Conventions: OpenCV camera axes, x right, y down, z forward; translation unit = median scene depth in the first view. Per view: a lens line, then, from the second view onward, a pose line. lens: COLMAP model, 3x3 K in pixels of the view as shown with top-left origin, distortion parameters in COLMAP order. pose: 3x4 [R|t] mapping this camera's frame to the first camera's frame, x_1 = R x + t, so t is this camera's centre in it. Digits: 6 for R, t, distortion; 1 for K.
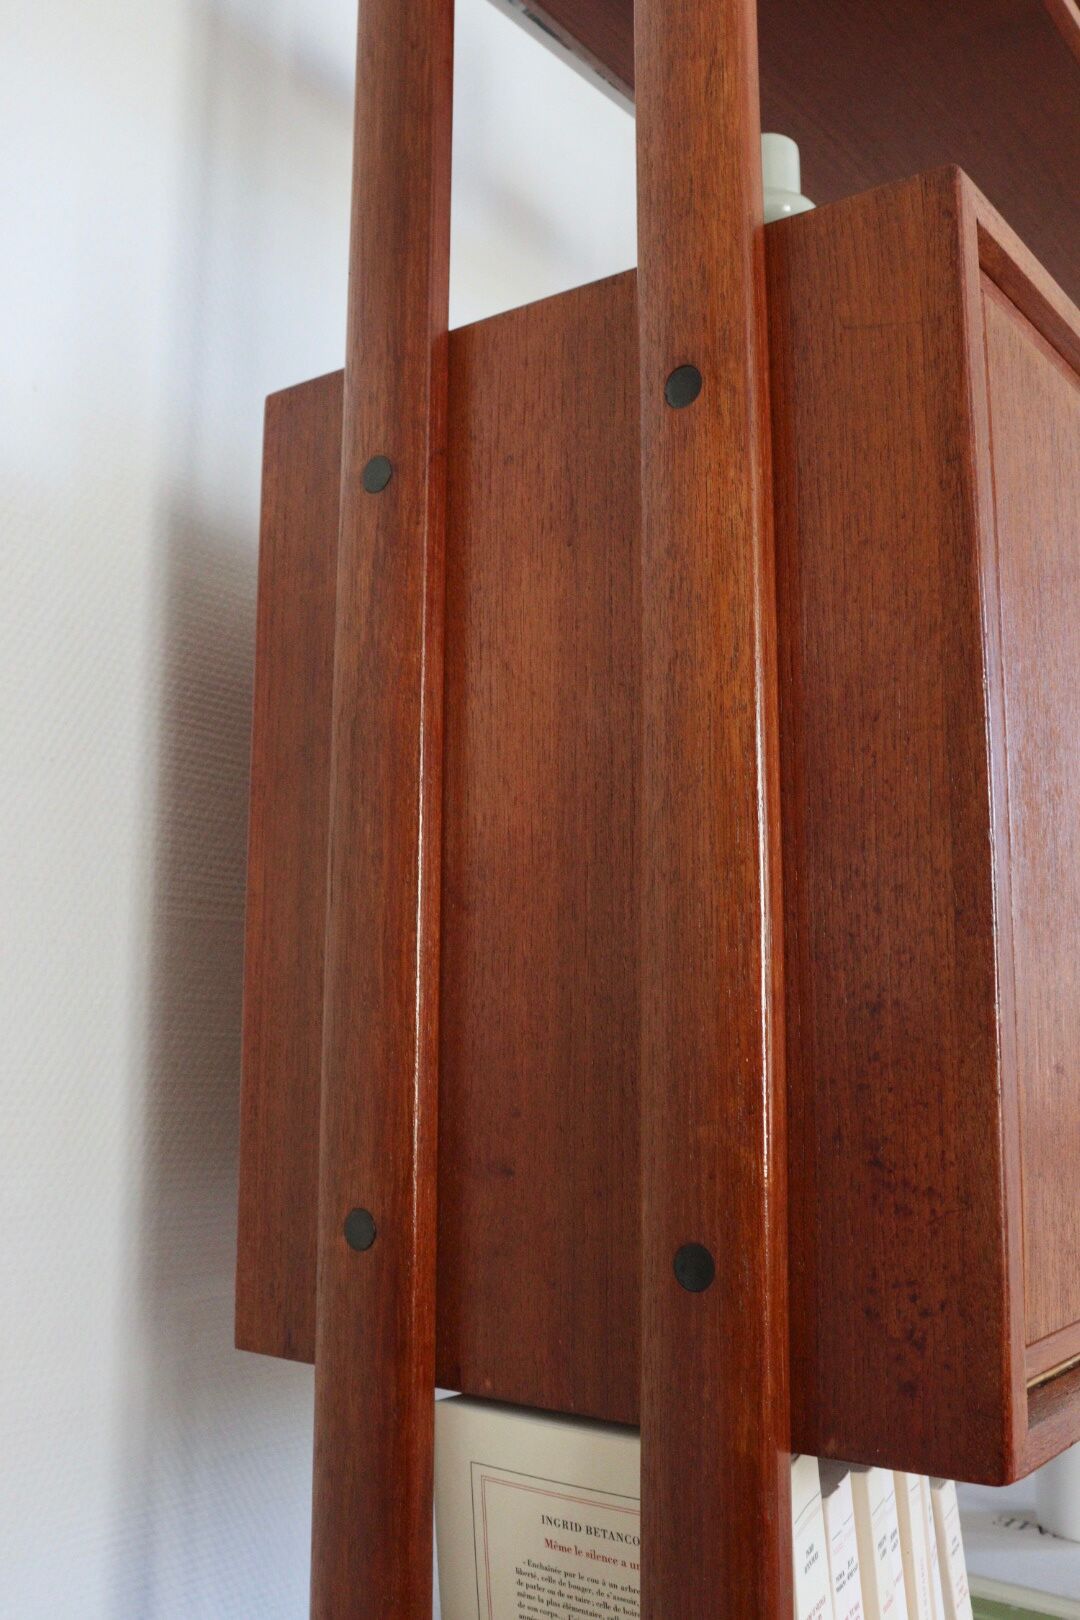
lens RADIAL K [[1539.1, 0, 540.0], [0, 1539.1, 810.0], [0, 0, 1]] dist [-0.021059, -0.005893]
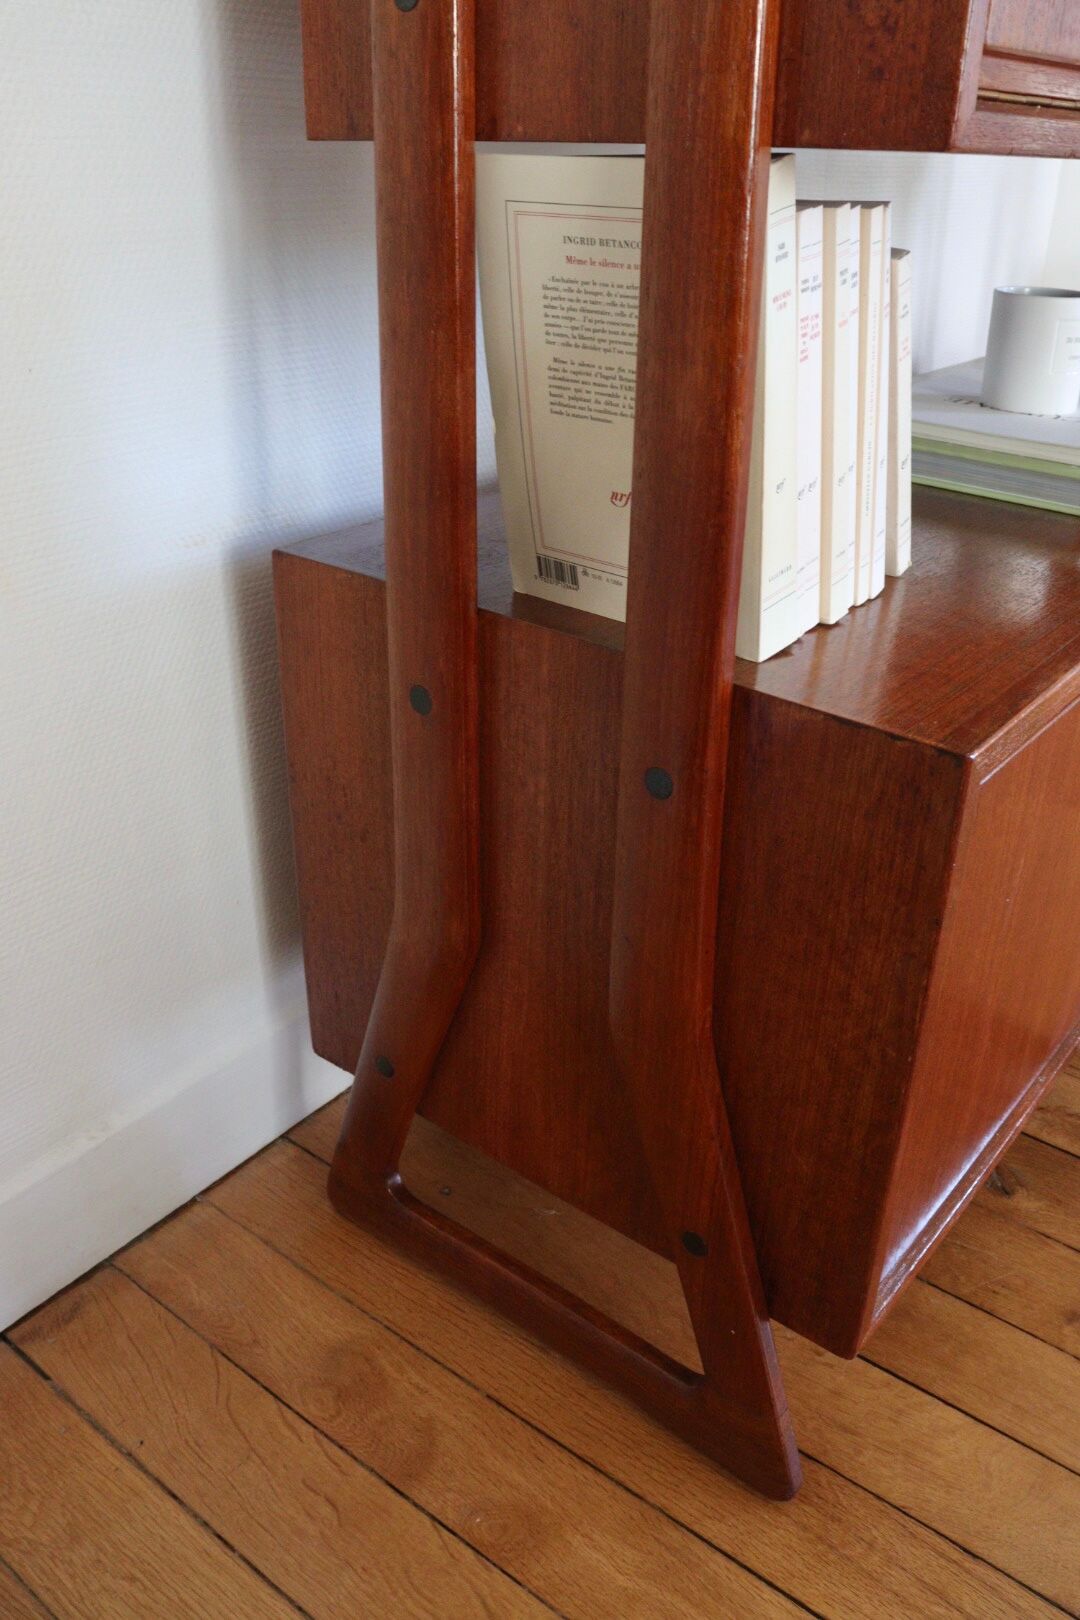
lens RADIAL K [[1349.0, 0, 540.0], [0, 1349.0, 810.0], [0, 0, 1]] dist [-0.168082, 0.151074]
pose [[0.999021, 0.027682, -0.034499, 0.030602], [-0.003299, 0.824416, 0.565975, 0.245769], [0.044109, -0.565307, 0.823700, -0.110015]]
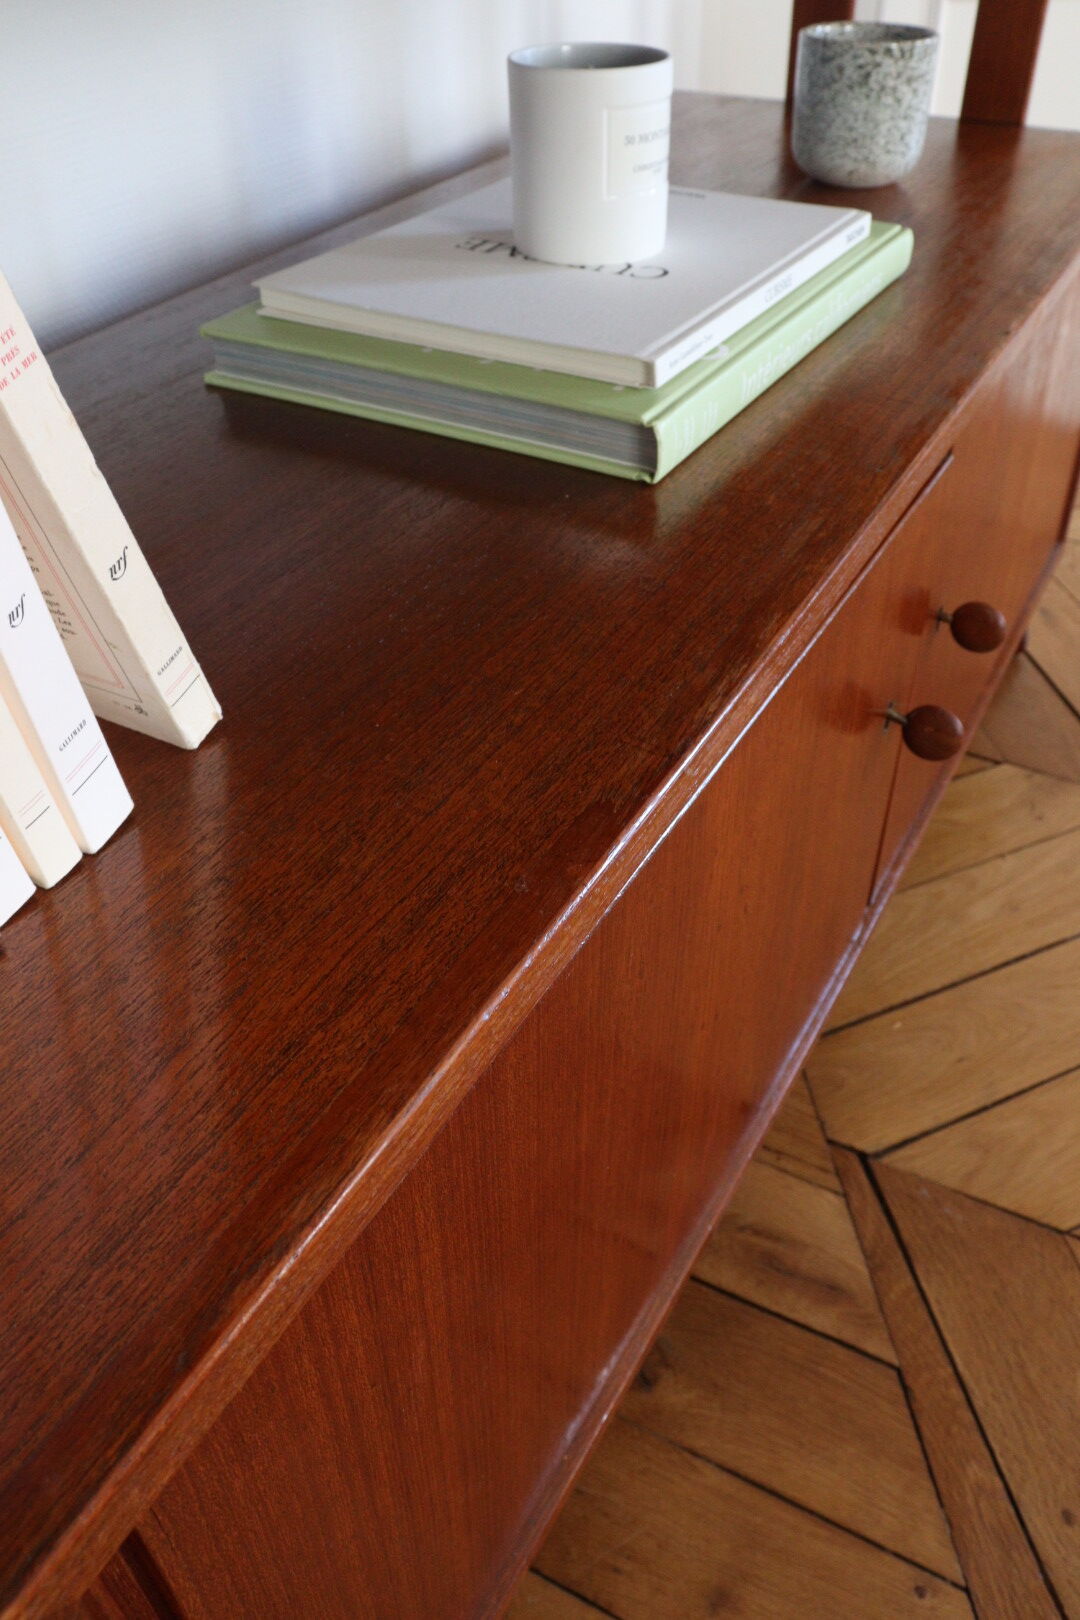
lens RADIAL K [[1349.0, 0, 540.0], [0, 1349.0, 810.0], [0, 0, 1]] dist [-0.168082, 0.151074]
pose [[0.992572, -0.088986, 0.082956, 0.442118], [0.001854, 0.692875, 0.721055, 0.323721], [-0.121642, -0.715546, 0.687894, 0.588467]]
